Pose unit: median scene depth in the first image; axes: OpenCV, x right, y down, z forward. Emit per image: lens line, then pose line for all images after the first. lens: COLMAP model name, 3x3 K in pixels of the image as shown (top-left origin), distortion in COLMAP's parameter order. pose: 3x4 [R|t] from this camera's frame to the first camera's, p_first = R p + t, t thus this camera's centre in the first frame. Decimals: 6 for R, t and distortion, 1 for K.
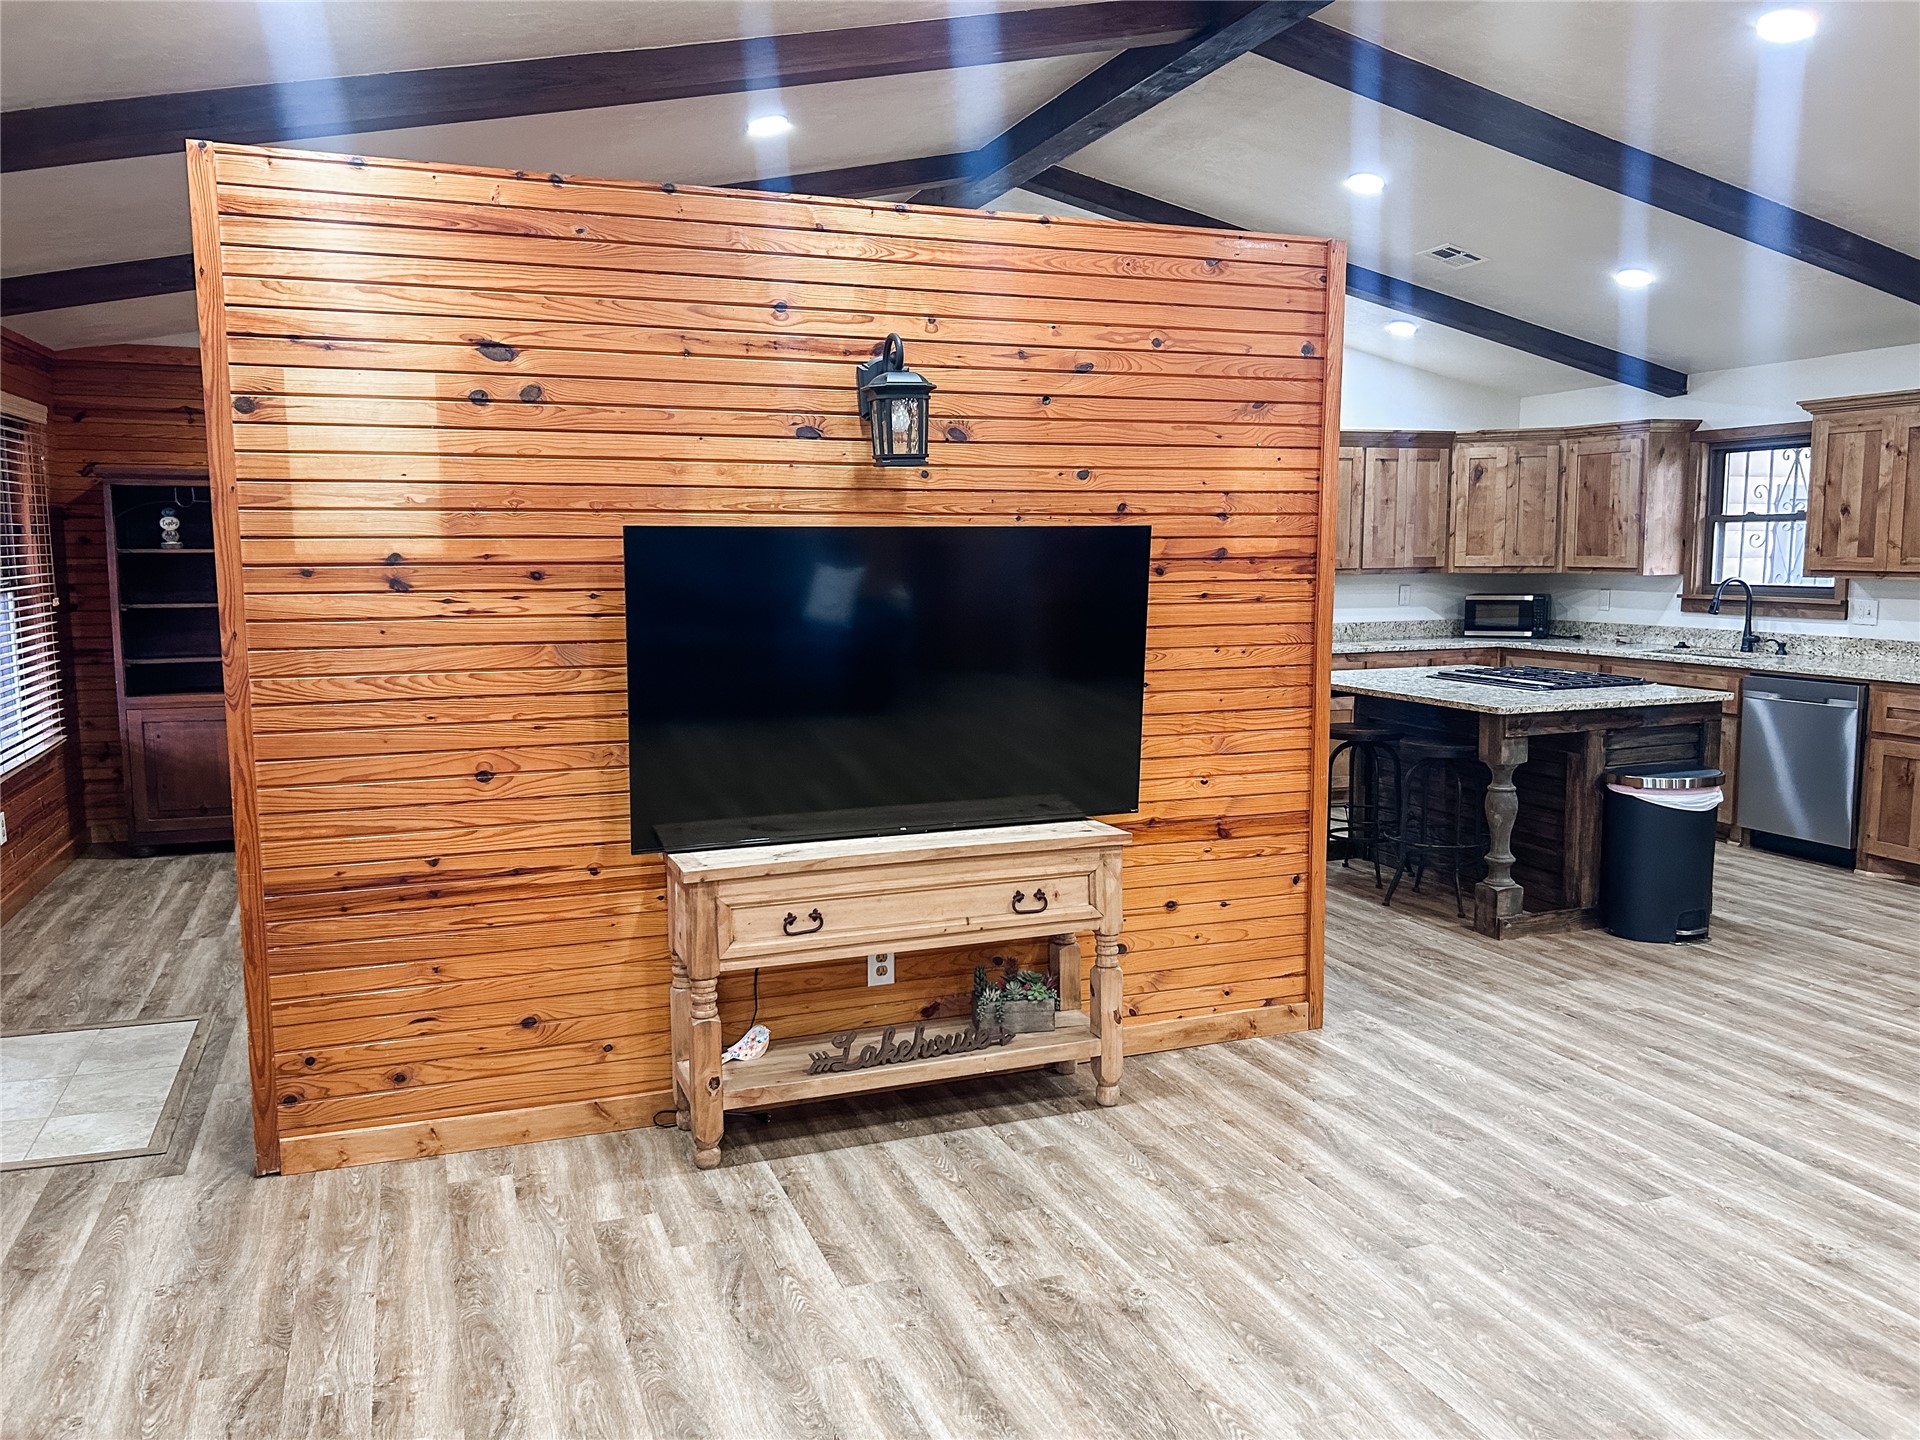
lens RADIAL K [[1451.0, 0, 940.3], [0, 1451.0, 724.4], [0, 0, 1]] dist [0.041198, -0.046768]
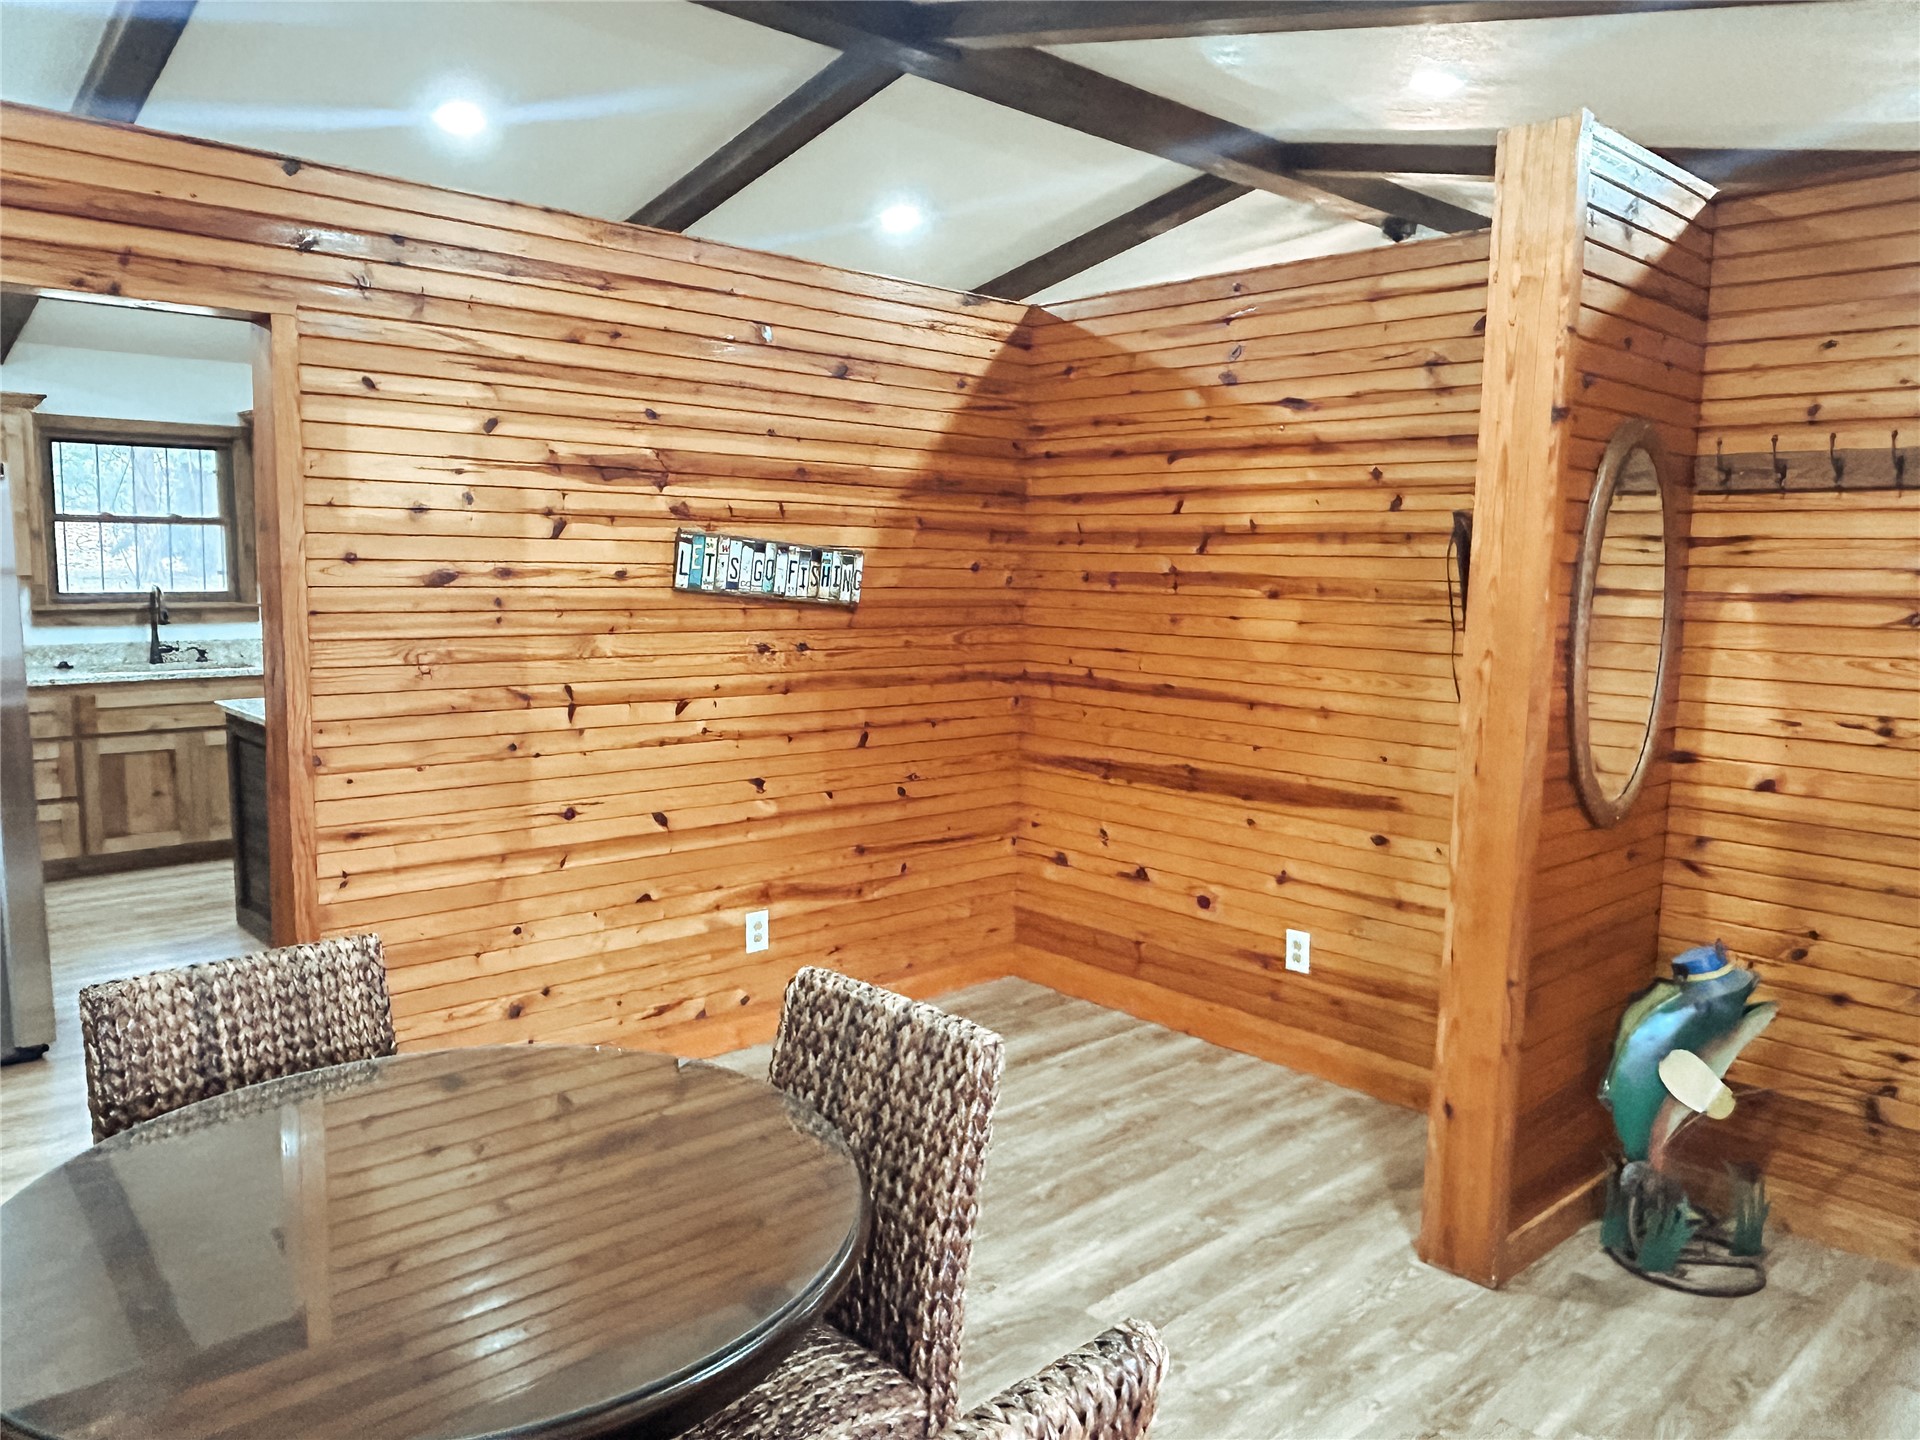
lens RADIAL K [[1373.8, 0, 967.7], [0, 1373.8, 720.1], [0, 0, 1]] dist [-0.002582, -0.001236]
pose [[-0.383148, -0.120724, 0.915764, -0.521665], [0.095204, 0.980981, 0.169154, -0.129949], [-0.918768, 0.151996, -0.364367, 0.973682]]
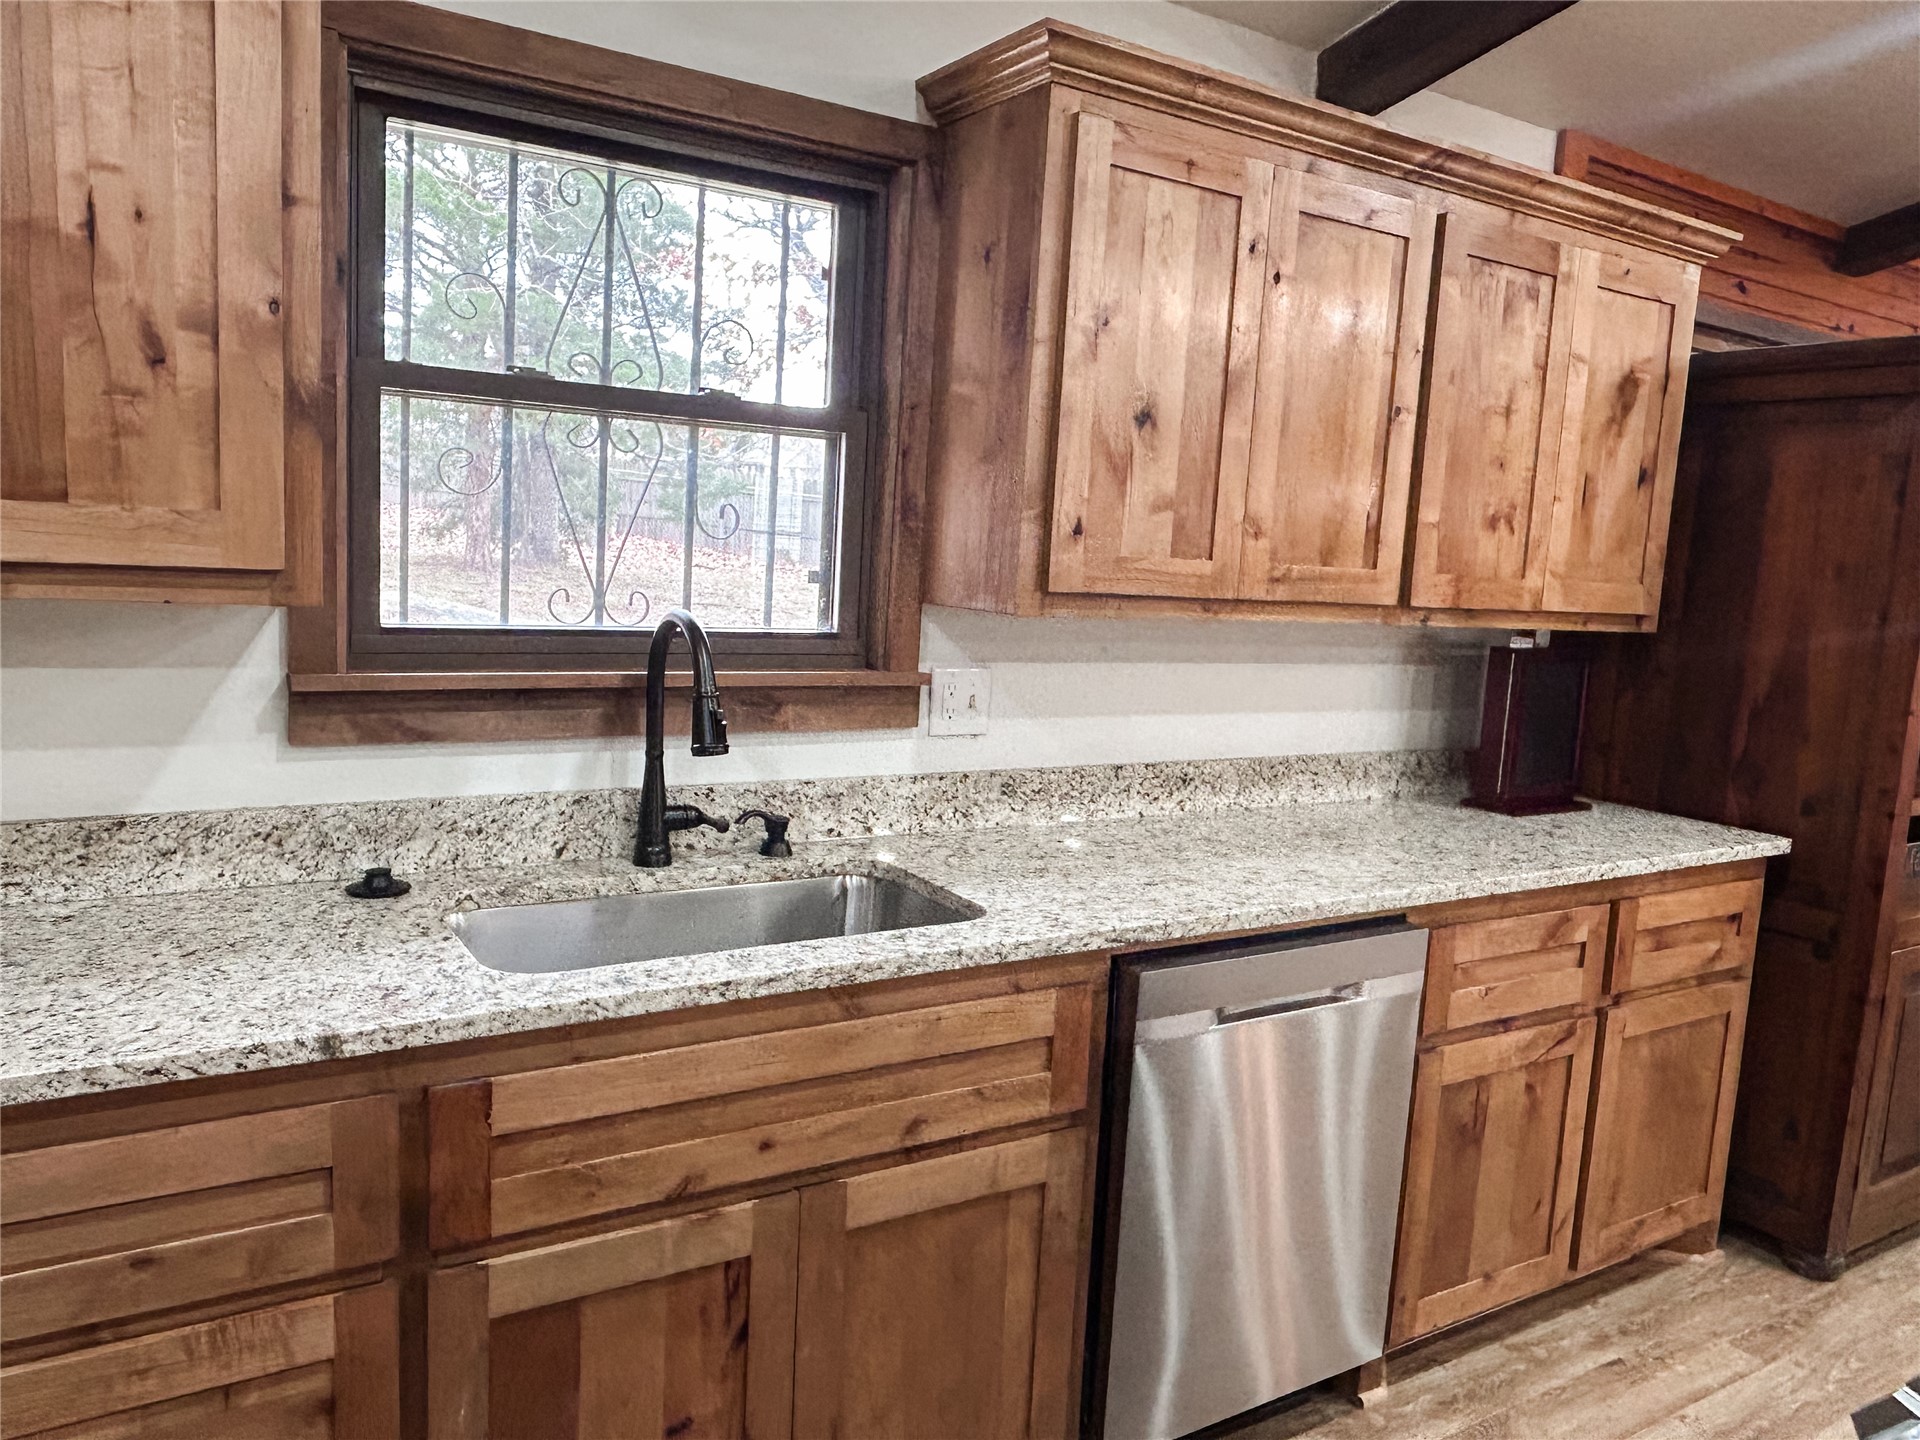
lens RADIAL K [[1373.8, 0, 961.8], [0, 1373.8, 716.5], [0, 0, 1]] dist [-0.002582, -0.001236]
pose [[-0.205426, -0.124534, 0.970717, 0.320755], [0.069859, 0.987475, 0.141468, -0.128884], [-0.976176, 0.096875, -0.194153, 1.135703]]
